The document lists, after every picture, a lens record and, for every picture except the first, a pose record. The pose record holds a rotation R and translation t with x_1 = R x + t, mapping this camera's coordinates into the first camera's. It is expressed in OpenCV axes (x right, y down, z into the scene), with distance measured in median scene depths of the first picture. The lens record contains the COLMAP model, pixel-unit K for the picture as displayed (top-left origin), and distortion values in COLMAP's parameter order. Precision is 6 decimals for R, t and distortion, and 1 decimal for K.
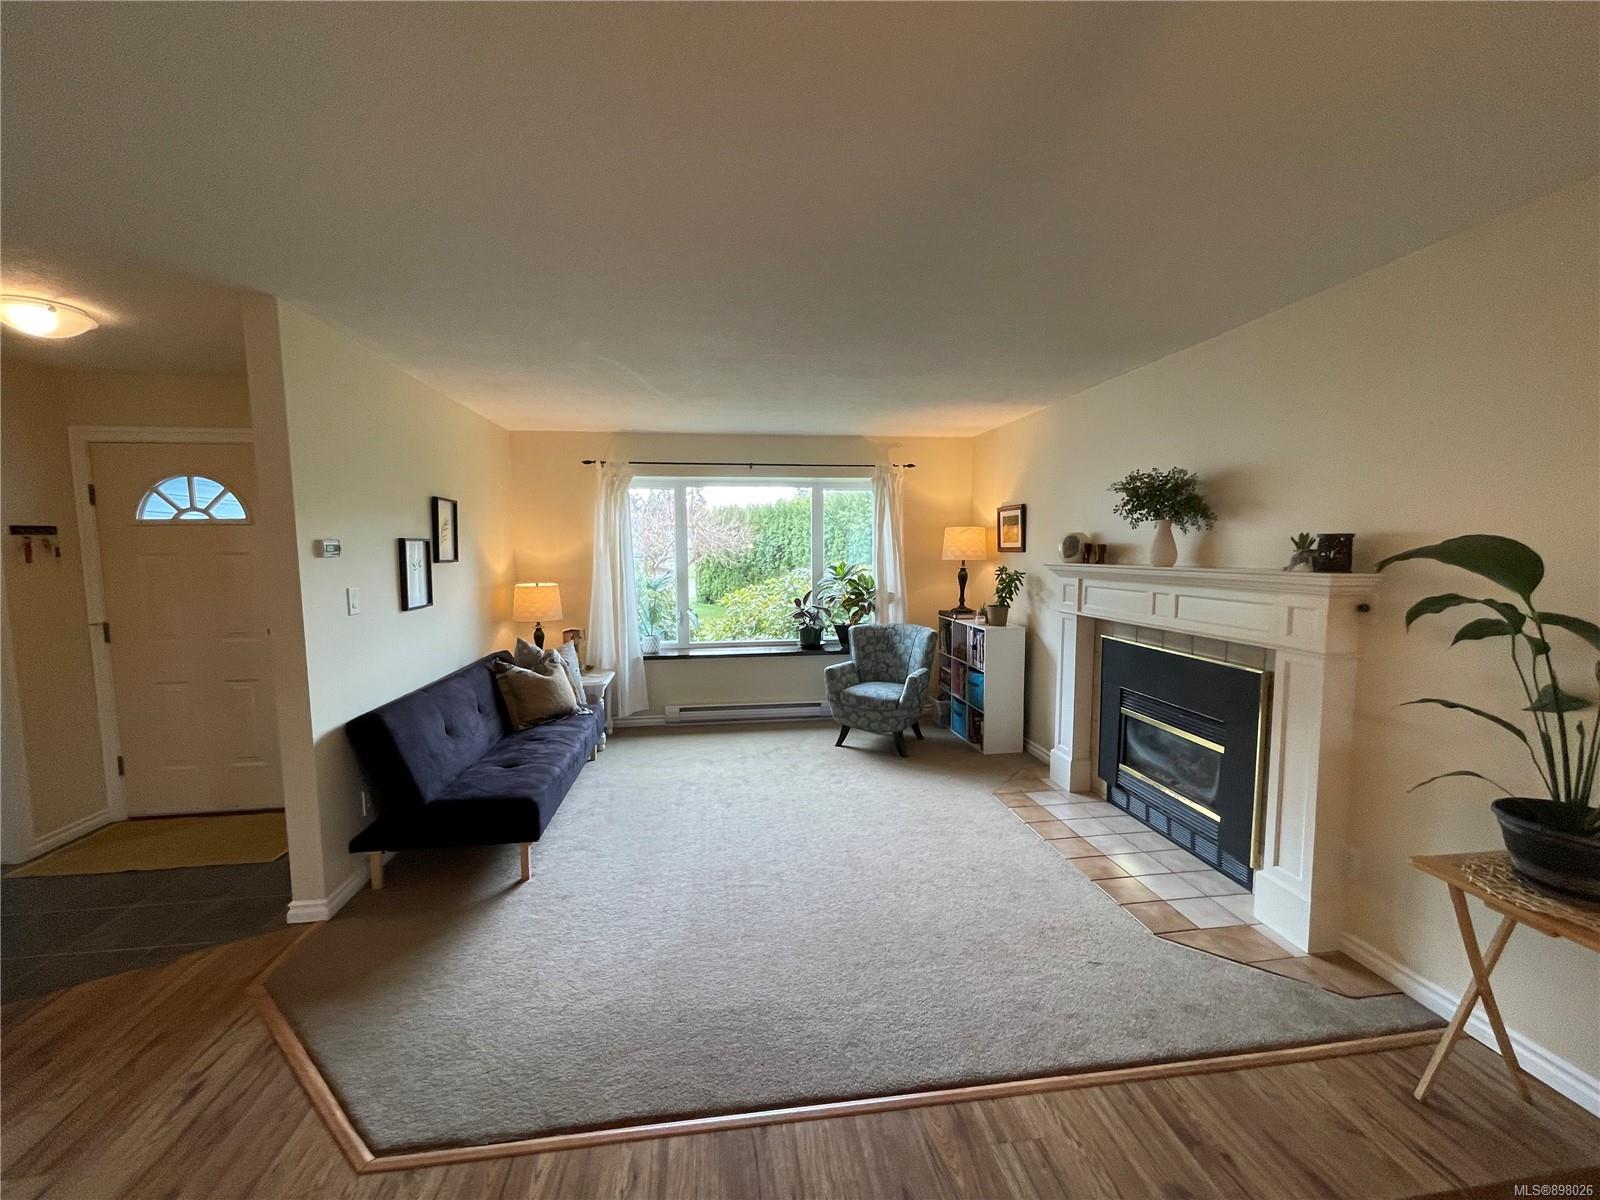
lens RADIAL K [[646.7, 0, 792.0], [0, 646.7, 606.5], [0, 0, 1]] dist [-0.001879, 0.001174]
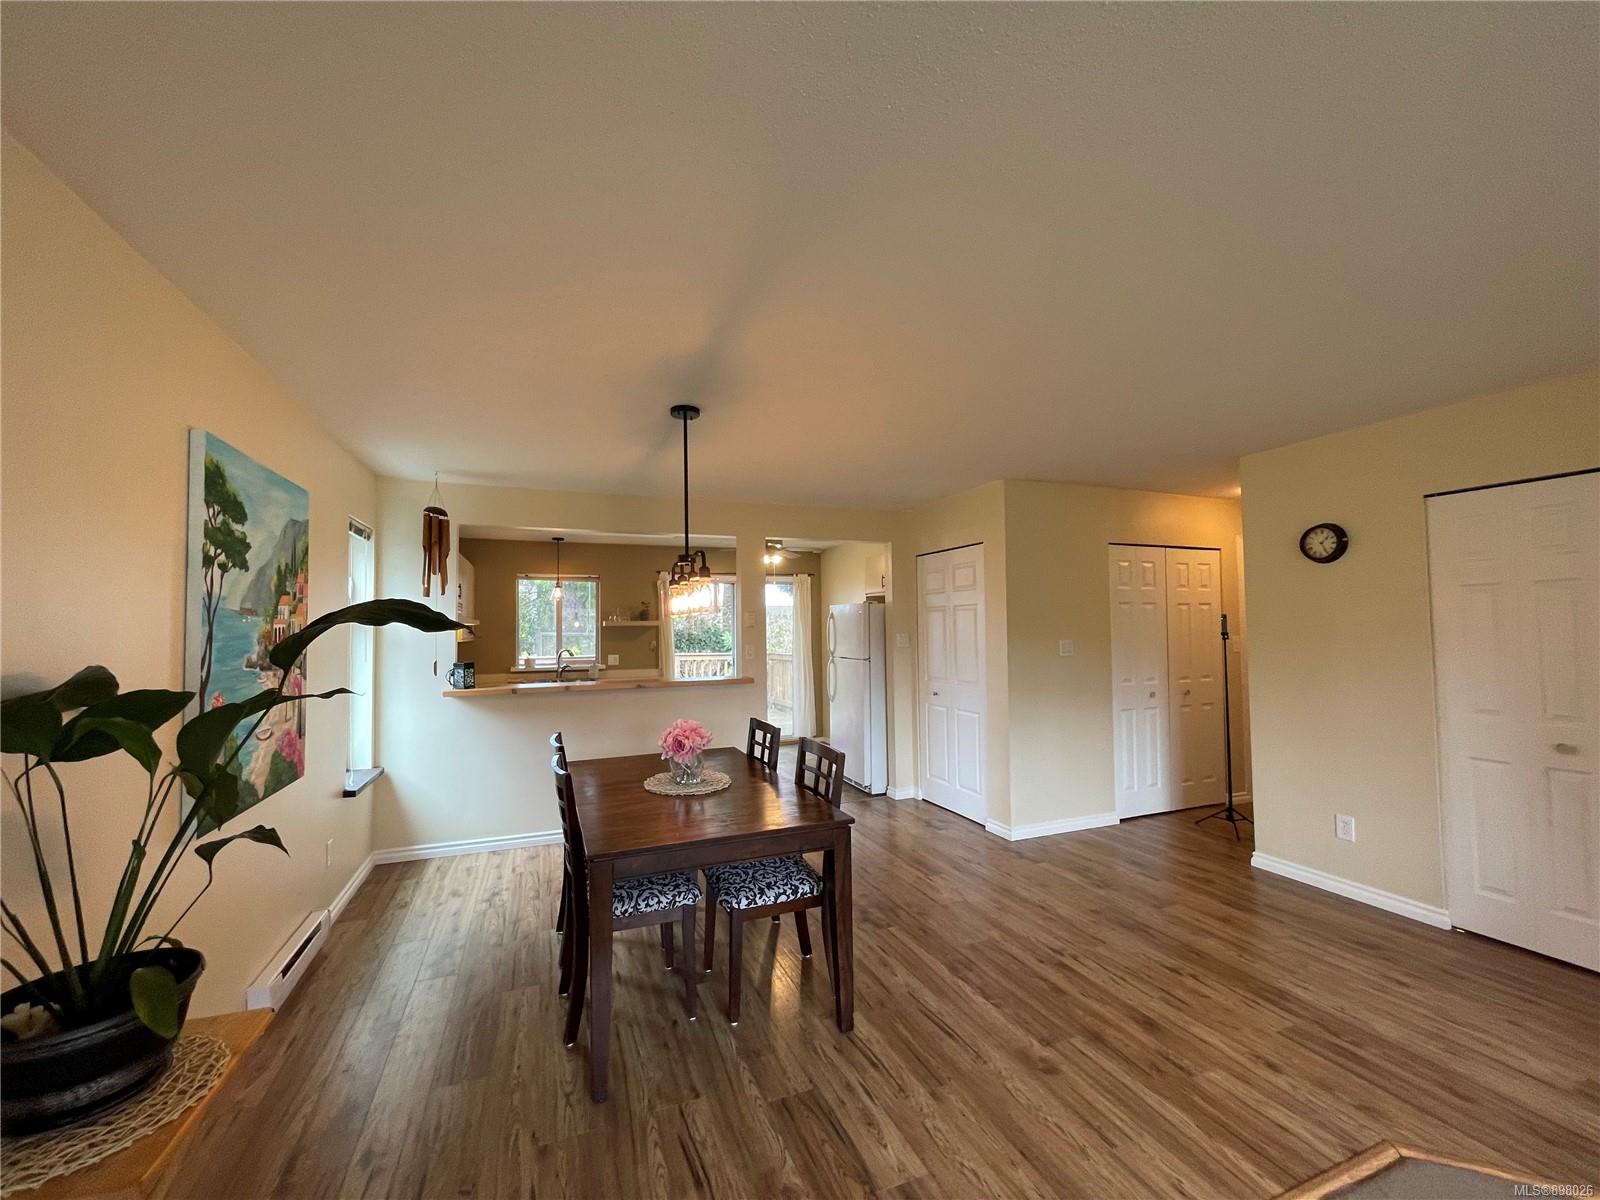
lens RADIAL K [[646.7, 0, 795.6], [0, 646.7, 603.9], [0, 0, 1]] dist [-0.001879, 0.001174]
pose [[-0.969322, 0.012574, -0.245472, 0.208692], [0.000468, 0.998783, 0.049314, -0.044571], [0.245793, 0.047686, -0.968149, 0.615269]]
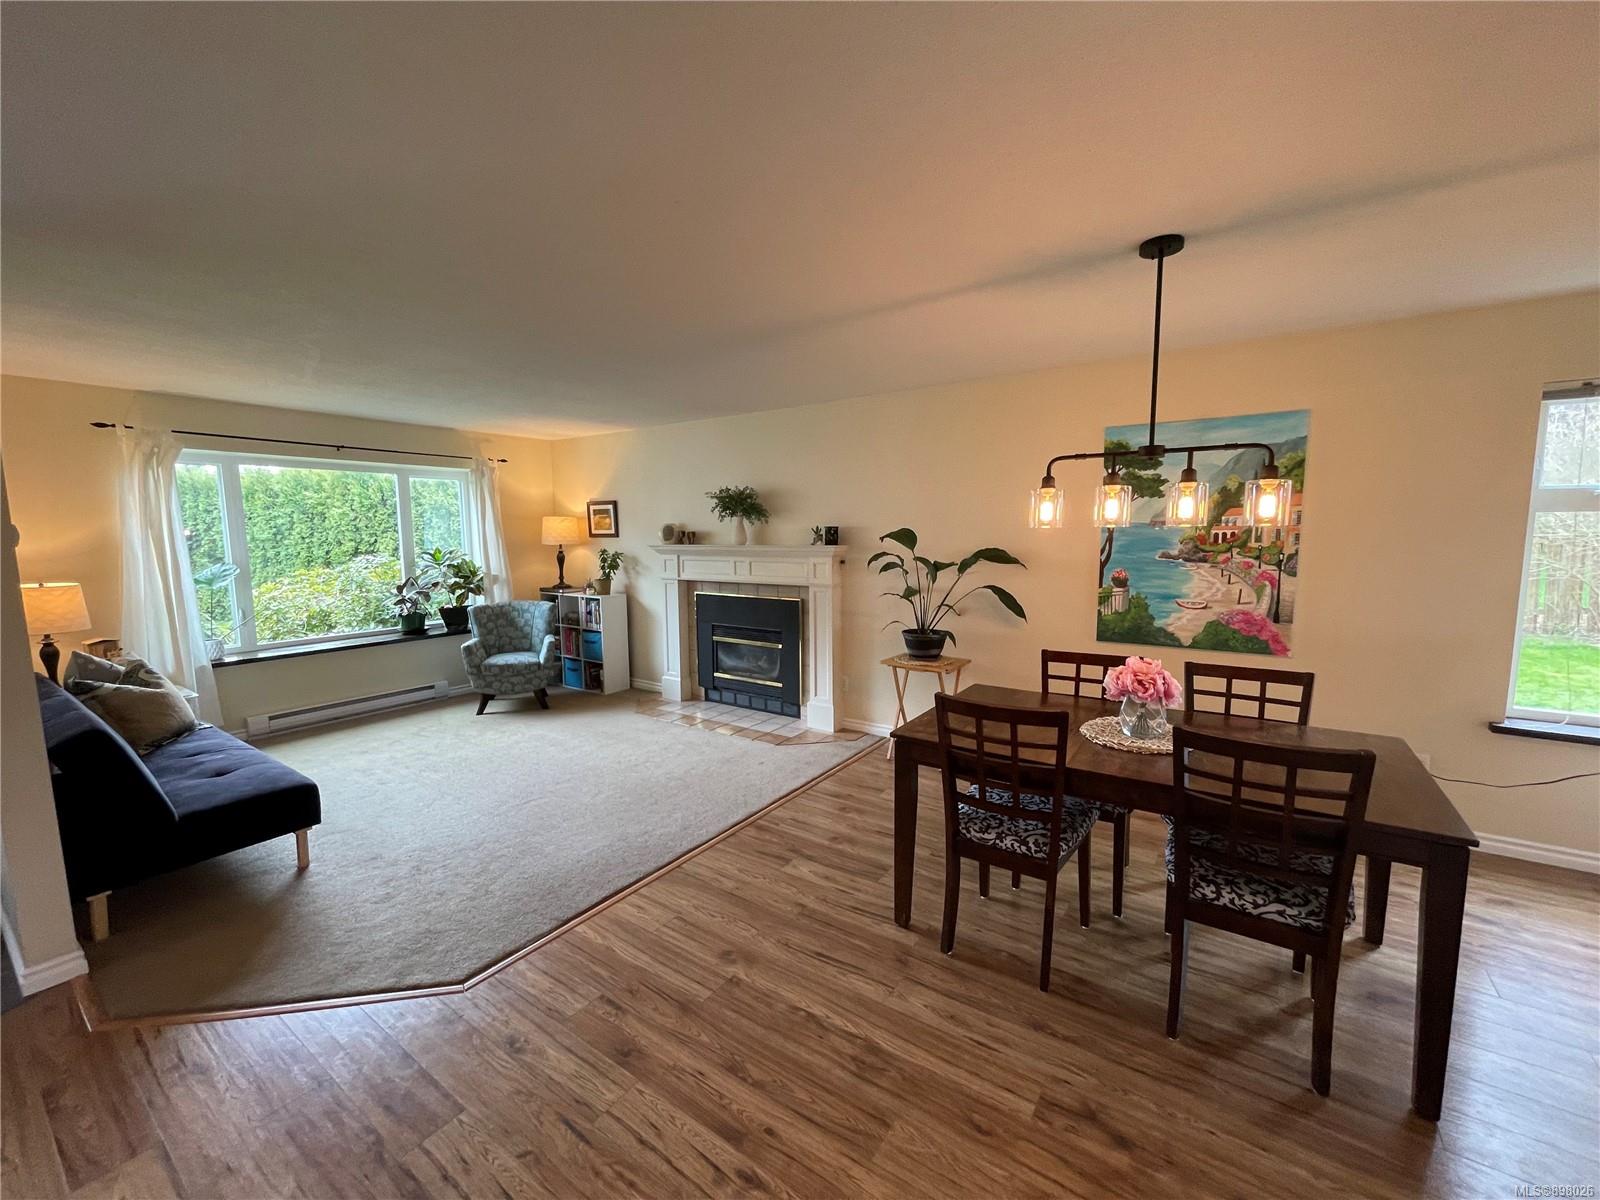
lens RADIAL K [[646.7, 0, 794.1], [0, 646.7, 606.0], [0, 0, 1]] dist [-0.001879, 0.001174]
pose [[0.674425, -0.082641, 0.733704, -0.386237], [0.068967, 0.996423, 0.048838, 0.015707], [-0.735115, 0.017664, 0.677712, -0.154404]]
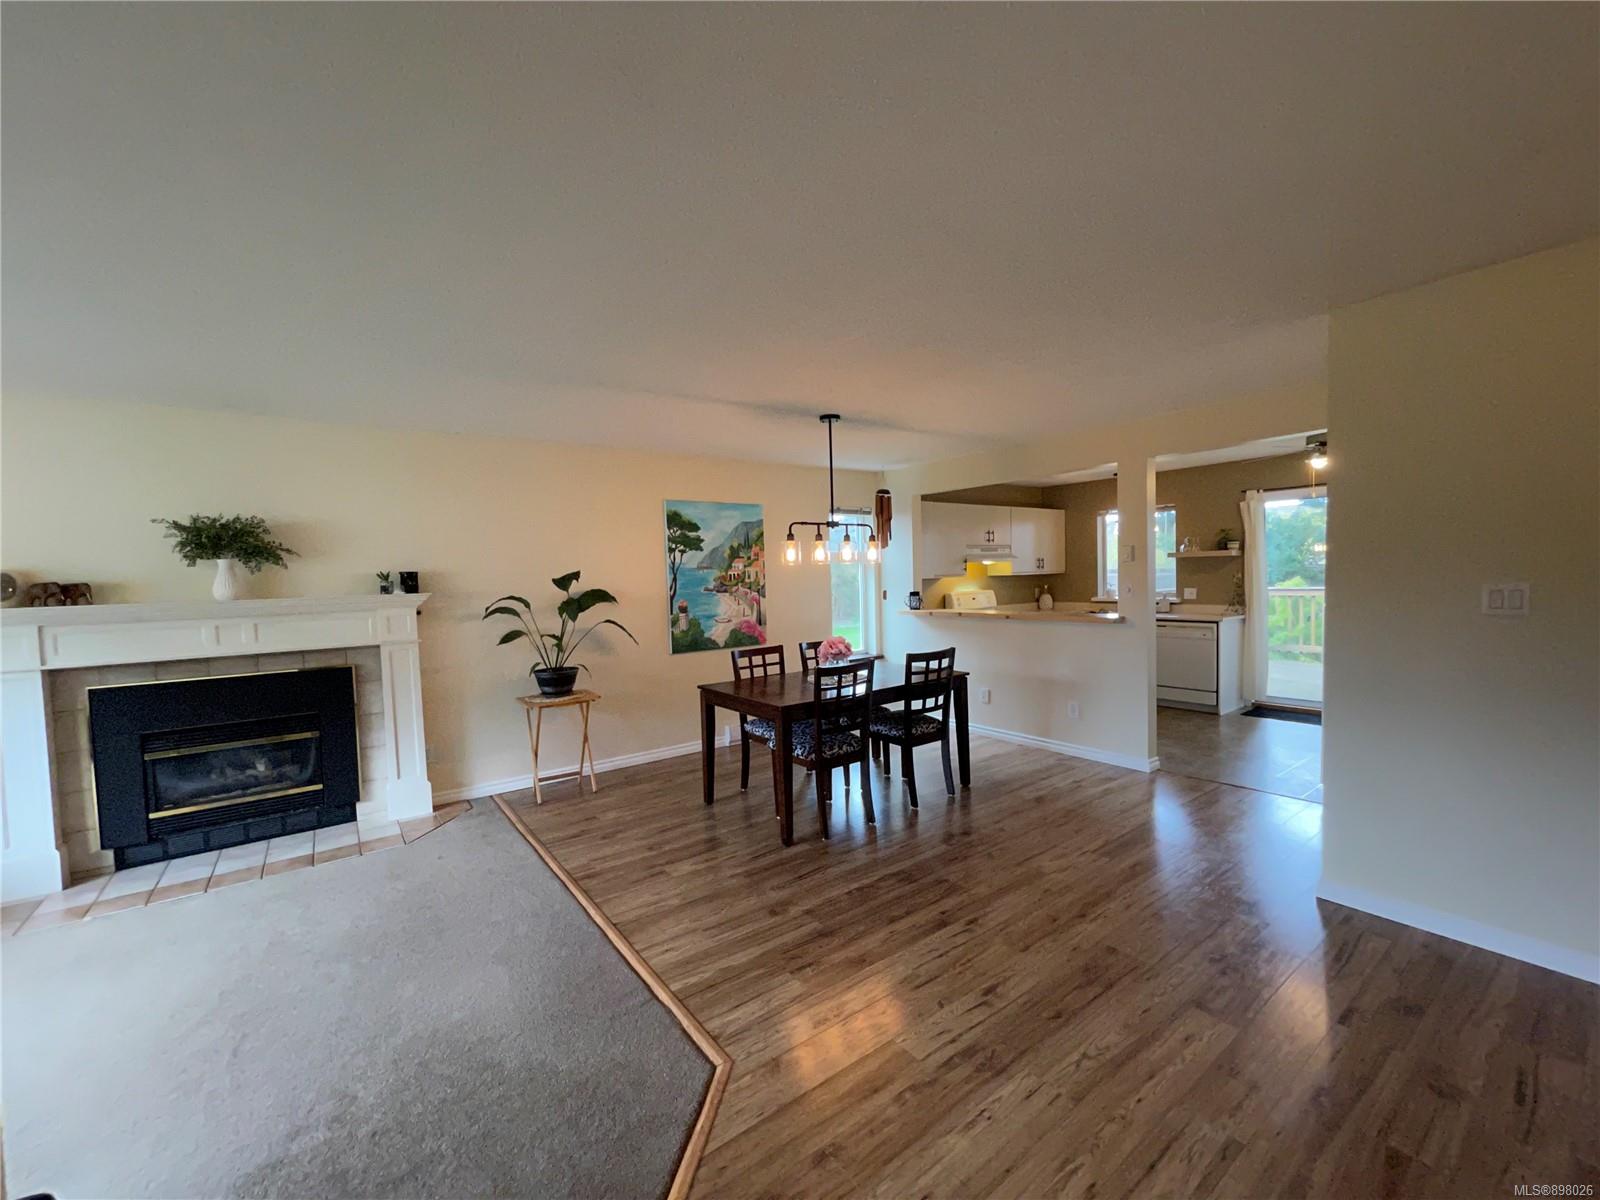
lens RADIAL K [[646.7, 0, 793.5], [0, 646.7, 606.1], [0, 0, 1]] dist [-0.001879, 0.001174]
pose [[-0.480082, -0.016264, 0.877073, -0.608554], [0.112906, 0.990366, 0.080166, -0.021808], [-0.869927, 0.137513, -0.473621, 0.463368]]
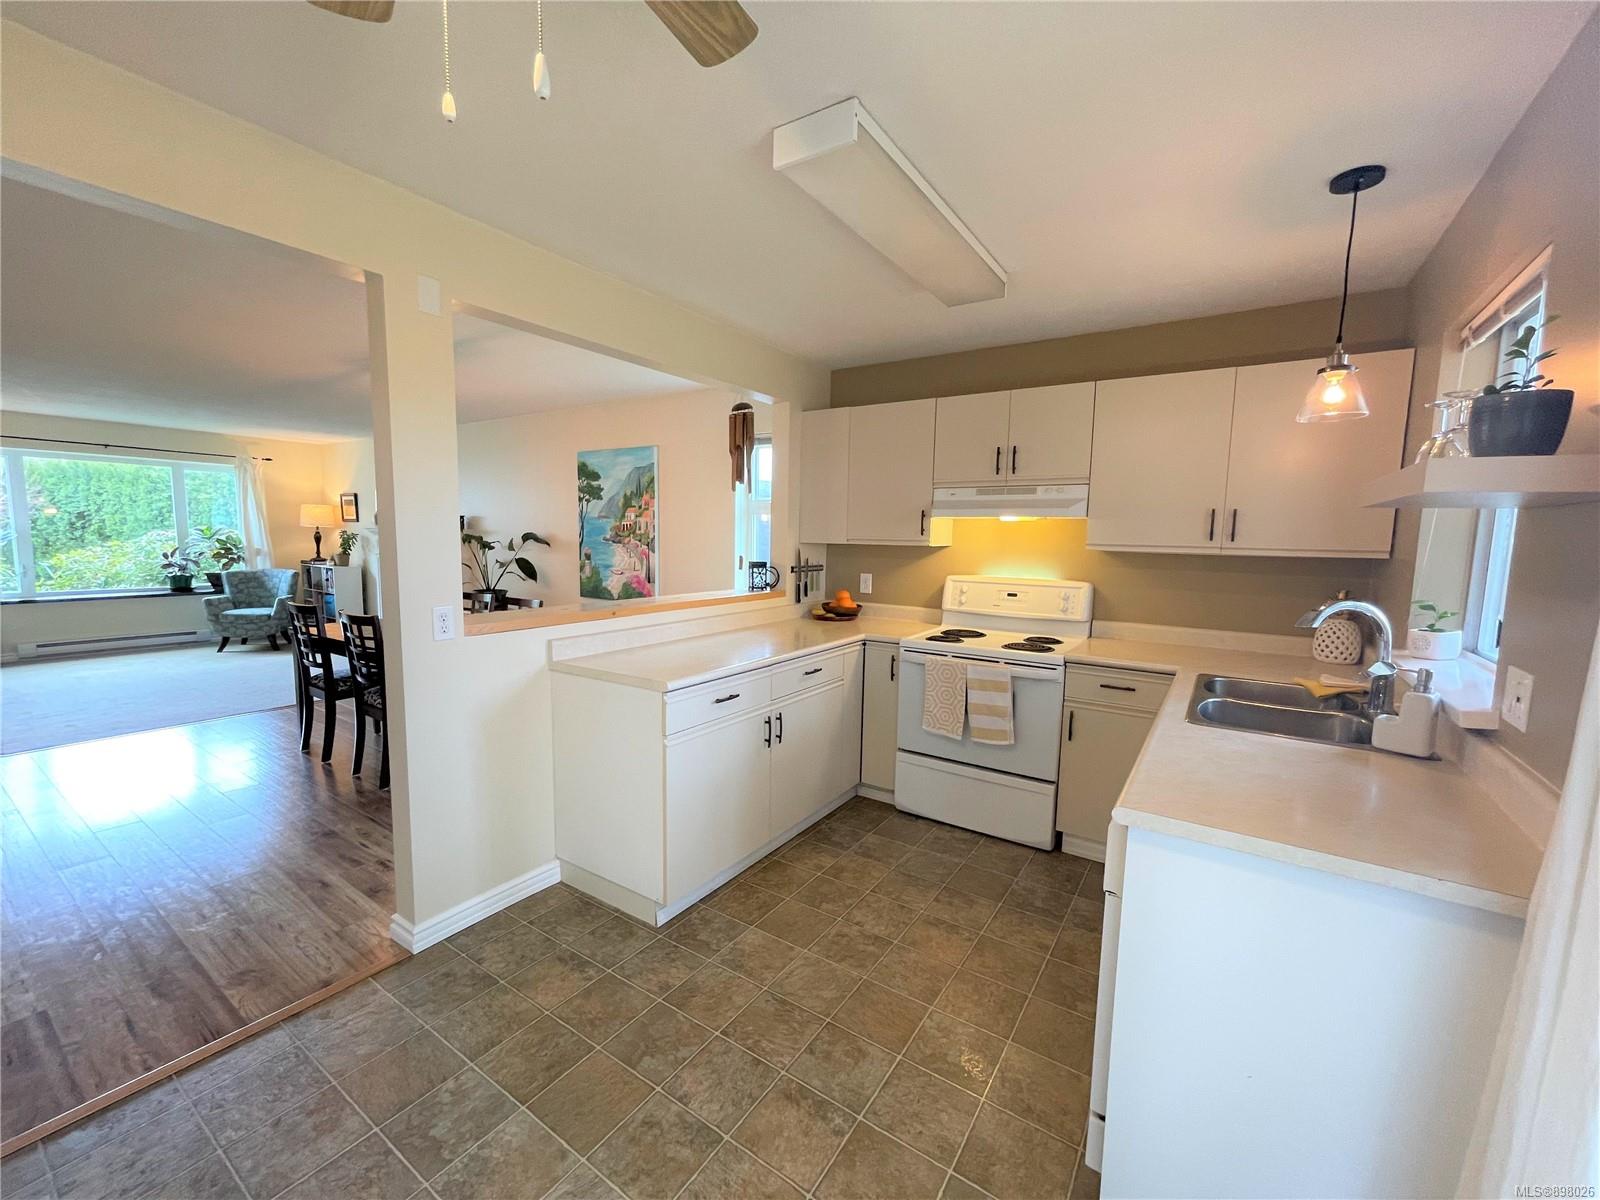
lens RADIAL K [[646.7, 0, 795.0], [0, 646.7, 605.3], [0, 0, 1]] dist [-0.001879, 0.001174]
pose [[0.661290, -0.061752, 0.747584, -0.161604], [0.041390, 0.998091, 0.045832, 0.104525], [-0.748987, 0.000634, 0.662584, -0.984054]]
